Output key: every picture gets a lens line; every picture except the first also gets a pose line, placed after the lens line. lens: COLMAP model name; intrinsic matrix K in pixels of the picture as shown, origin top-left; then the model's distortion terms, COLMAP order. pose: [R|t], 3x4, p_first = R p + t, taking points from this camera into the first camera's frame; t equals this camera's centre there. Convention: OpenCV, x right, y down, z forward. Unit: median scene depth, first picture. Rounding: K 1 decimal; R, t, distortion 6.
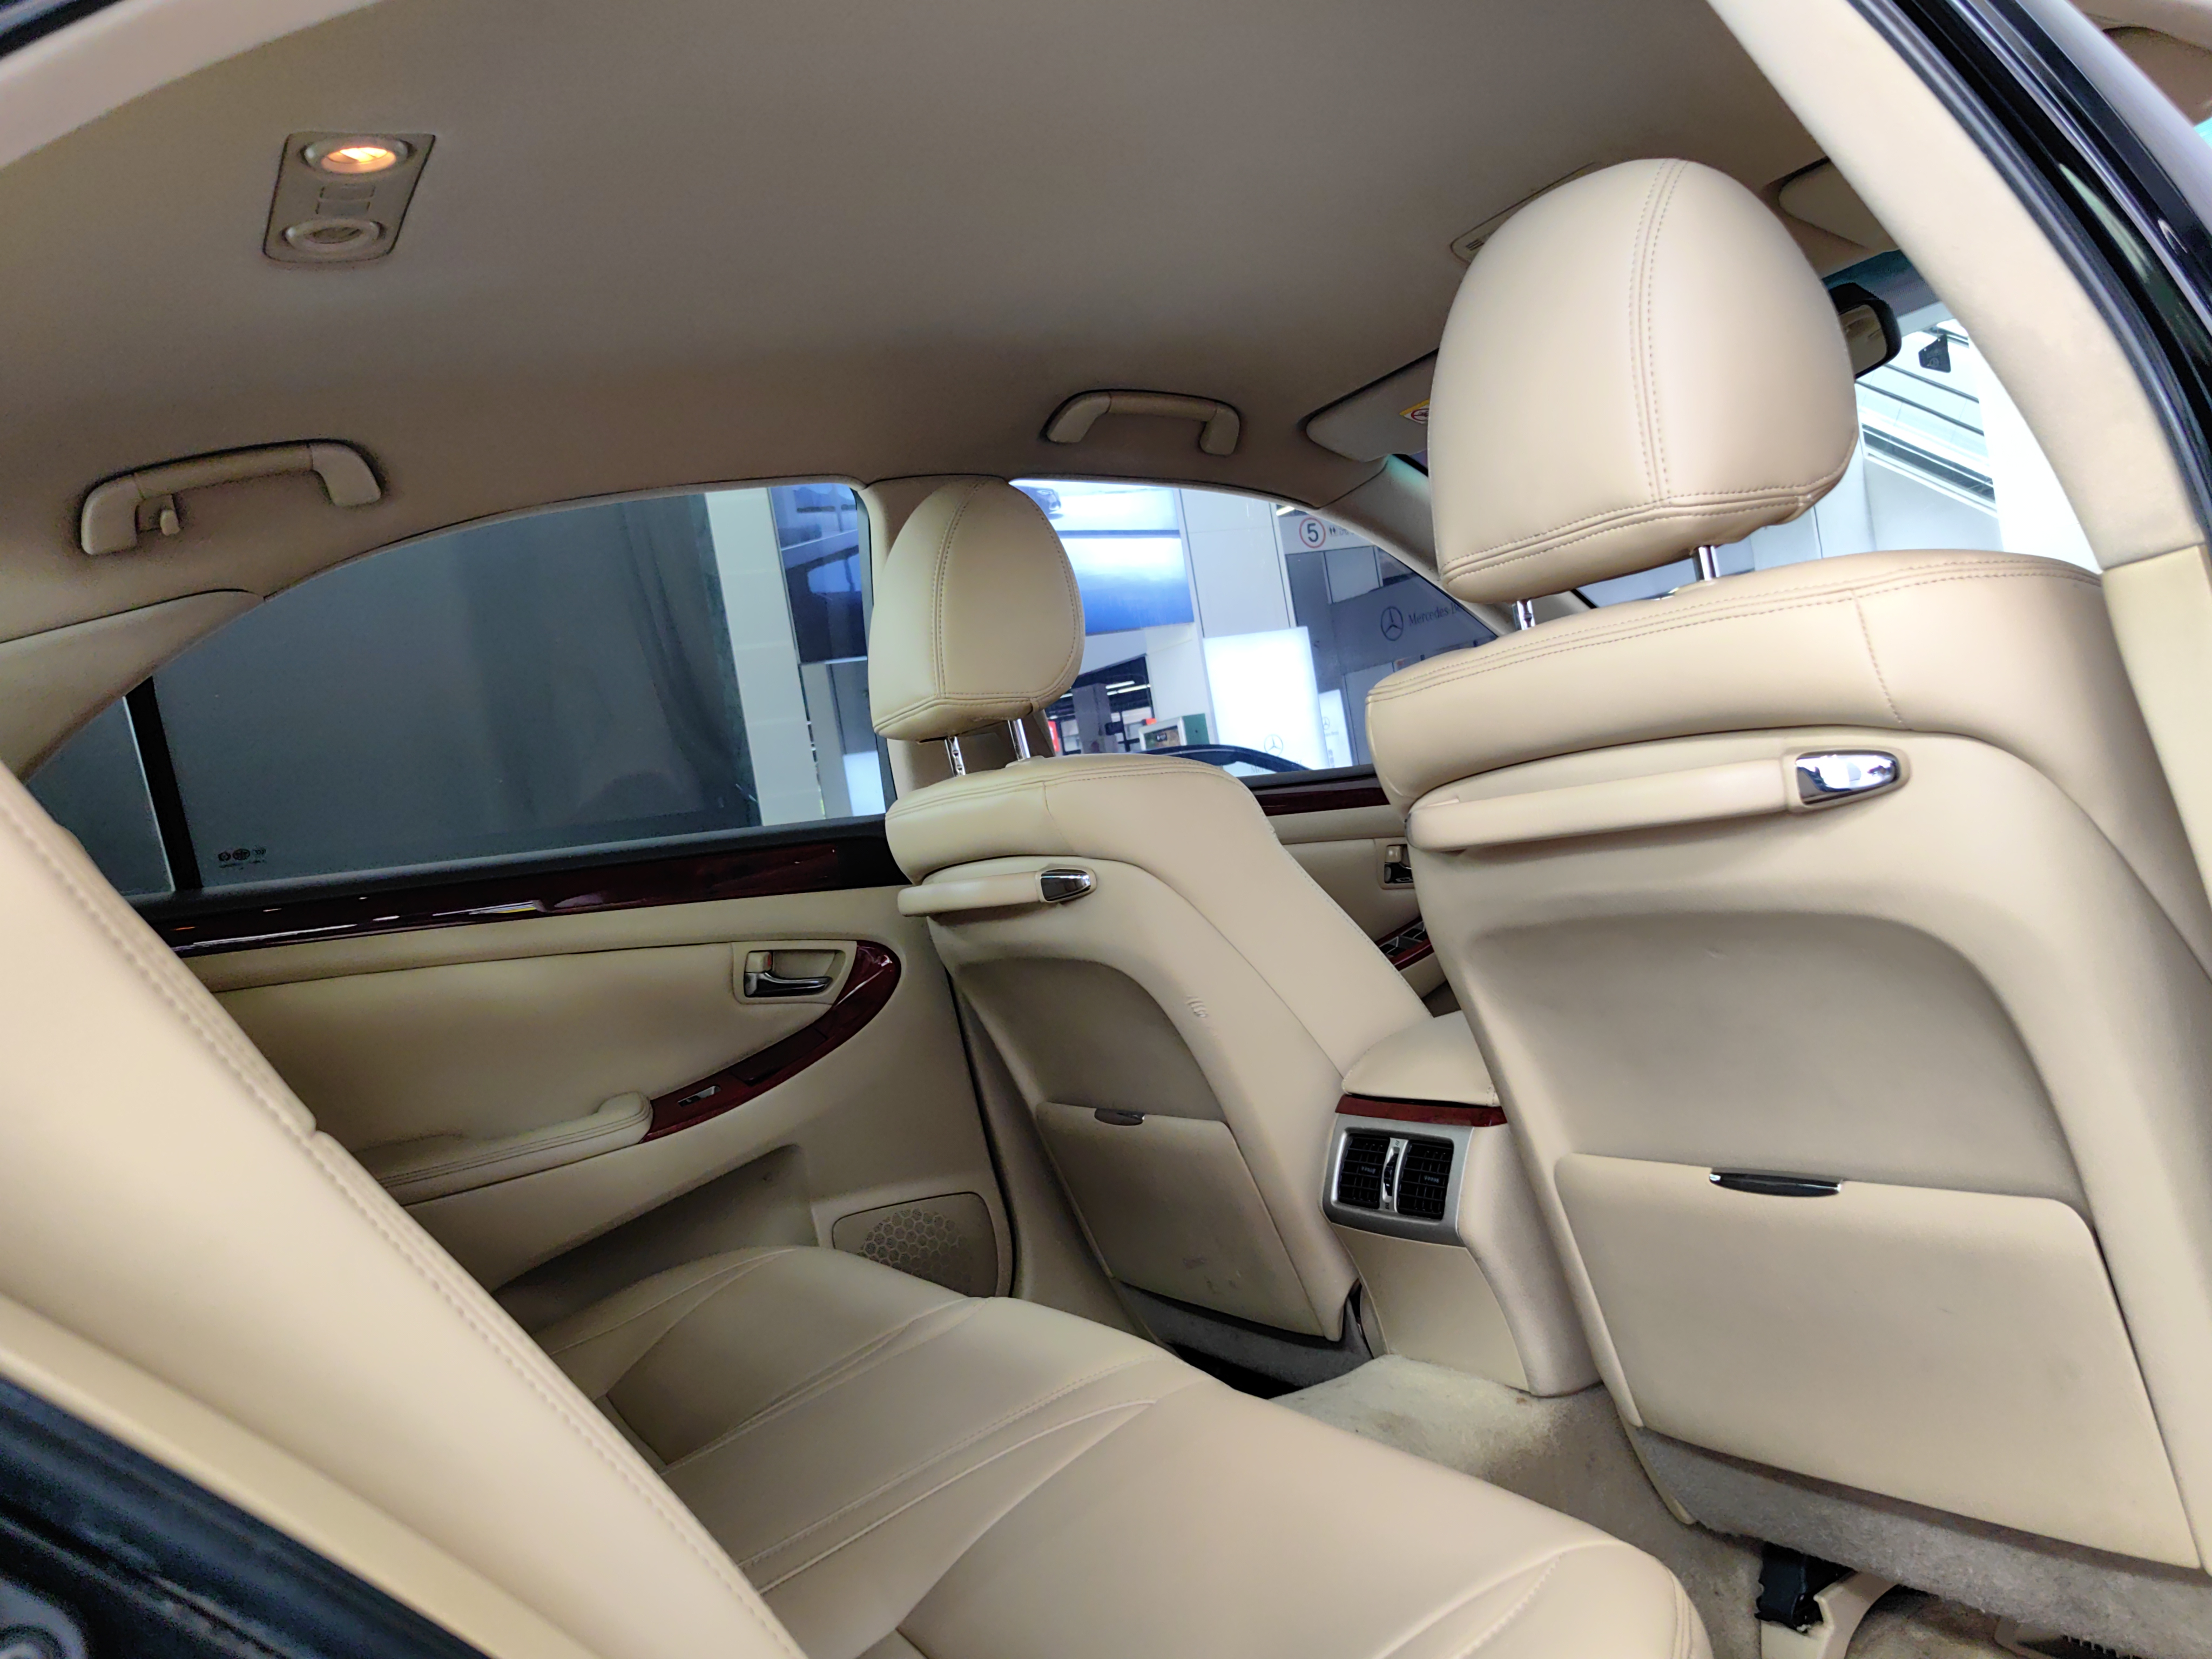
lens RADIAL K [[1860.7, 0, 1114.2], [0, 1860.7, 828.6], [0, 0, 1]] dist [0.024266, -0.040491]
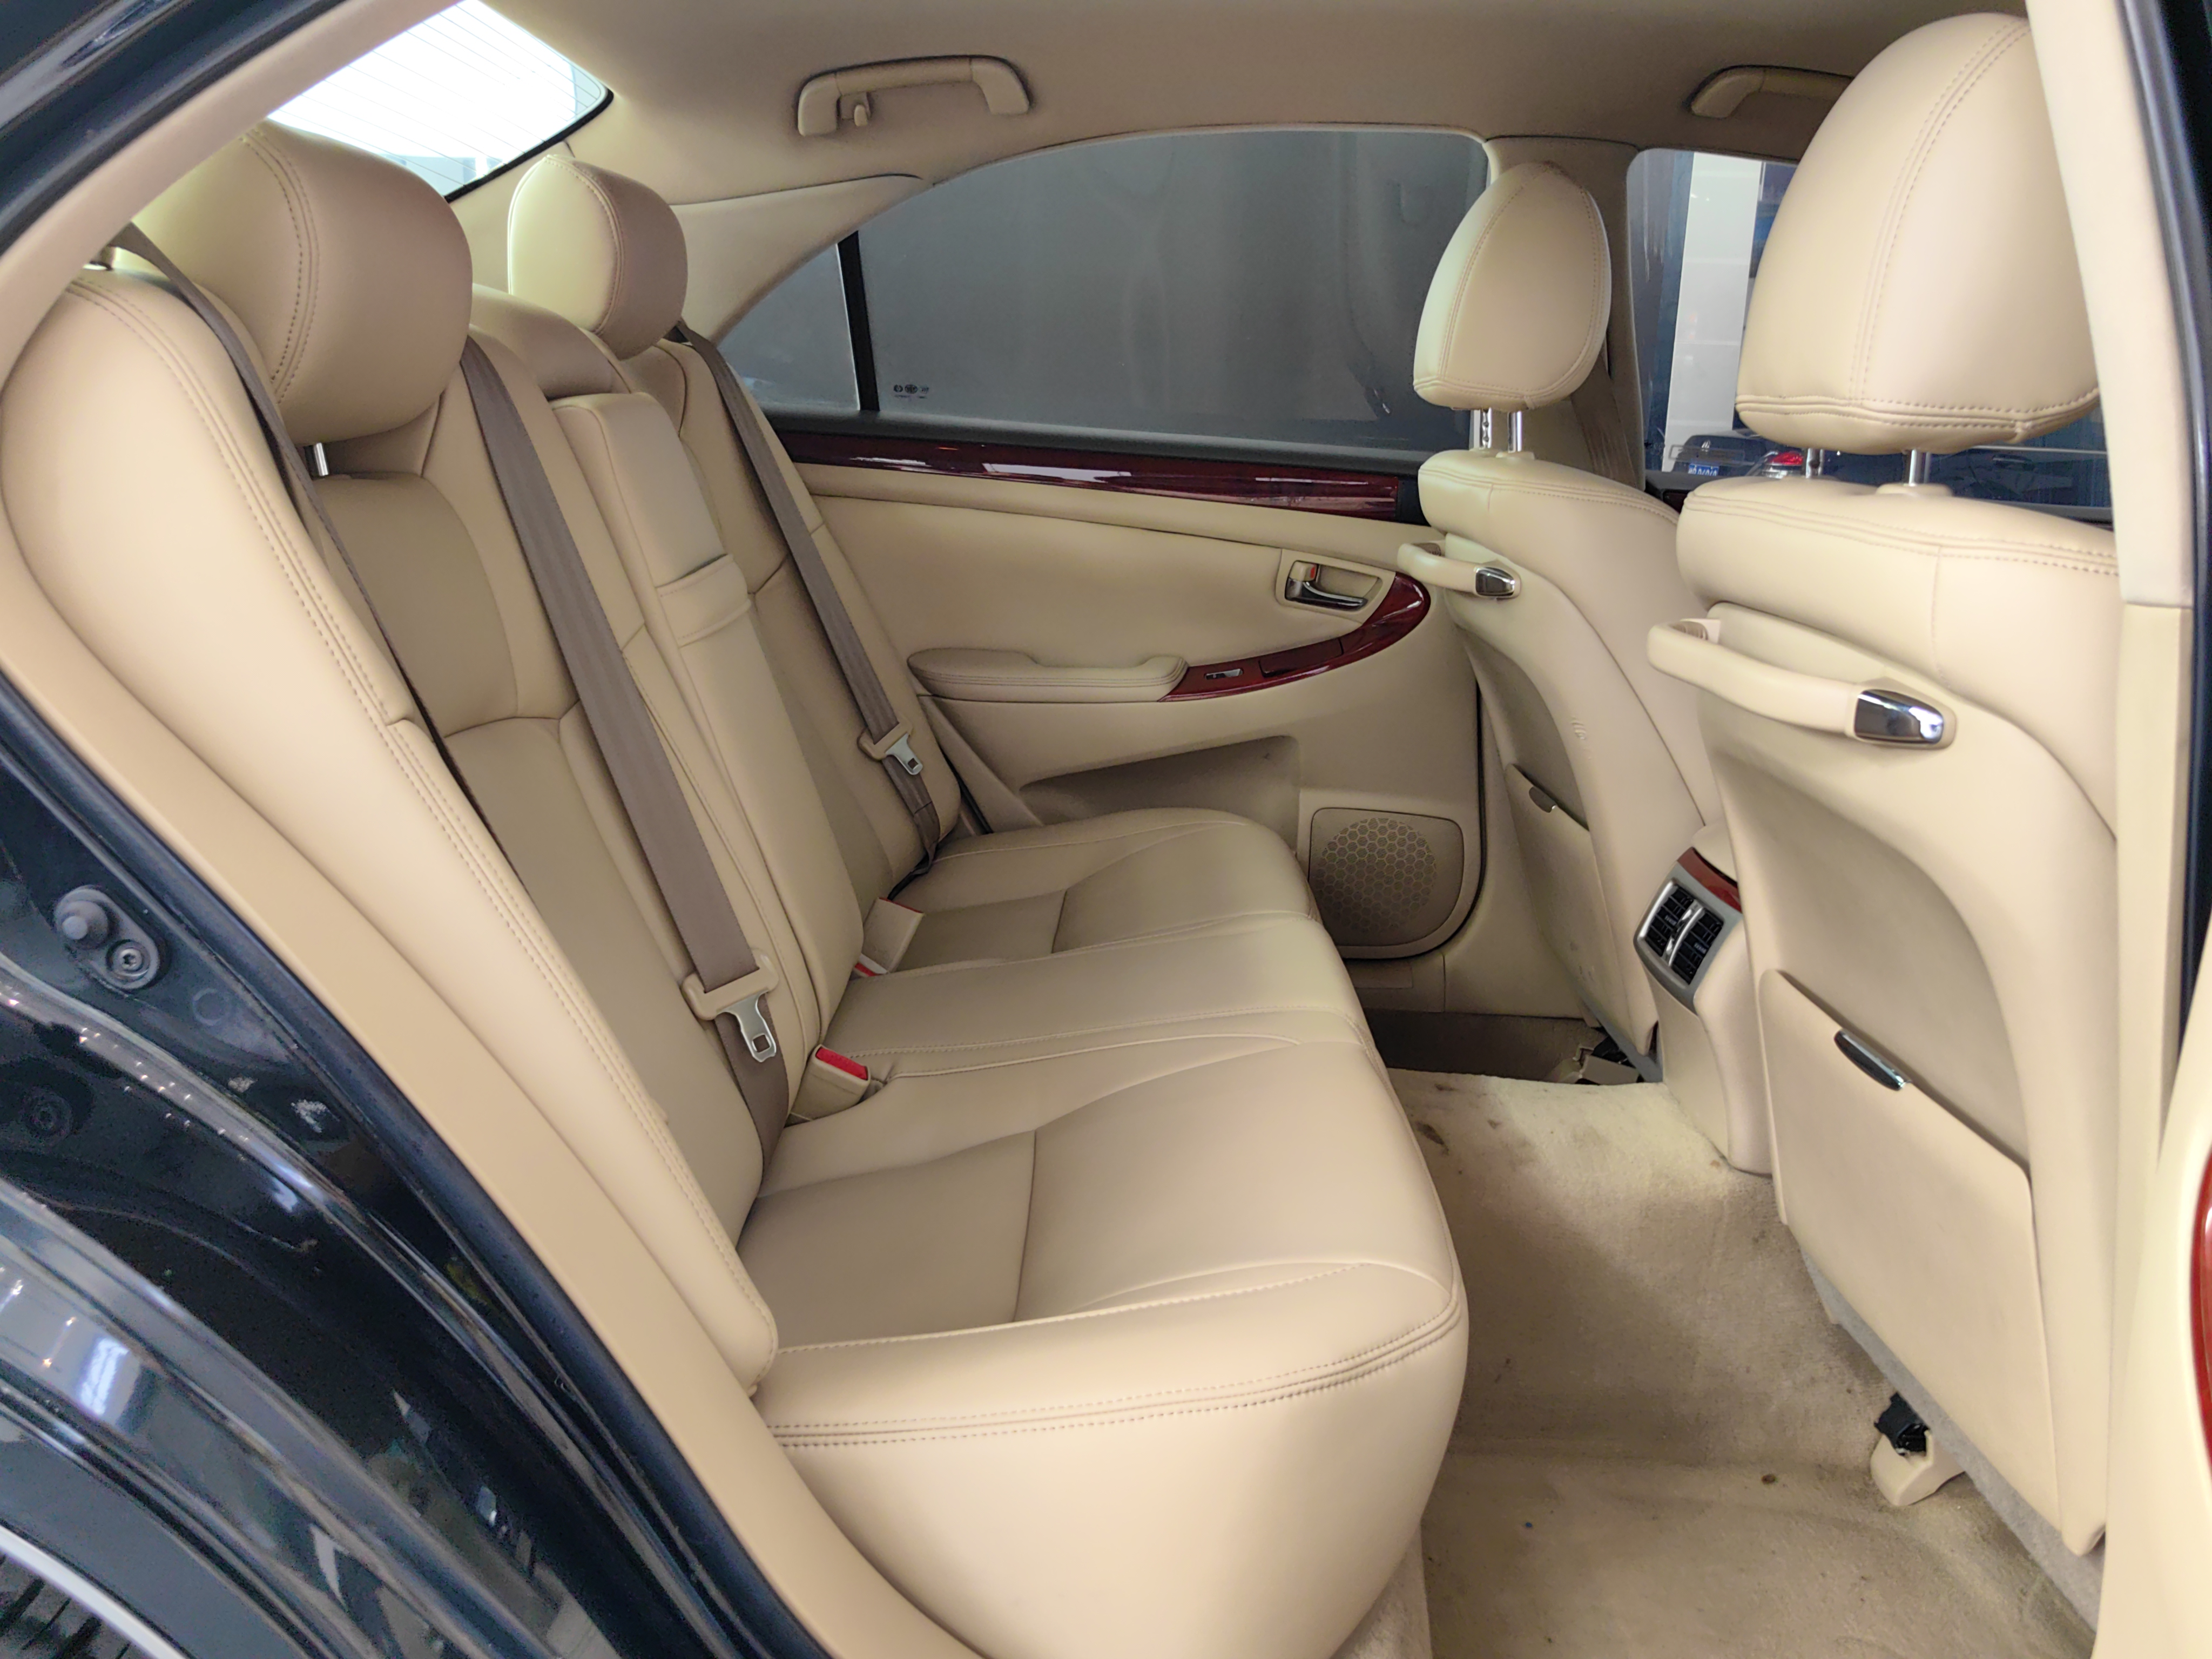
lens RADIAL K [[1860.7, 0, 1088.0], [0, 1860.7, 839.6], [0, 0, 1]] dist [0.024266, -0.040491]
pose [[0.858194, 0.300035, -0.416512, 0.233313], [-0.181446, 0.936324, 0.300624, -0.099015], [0.480188, -0.182420, 0.857988, -0.051164]]
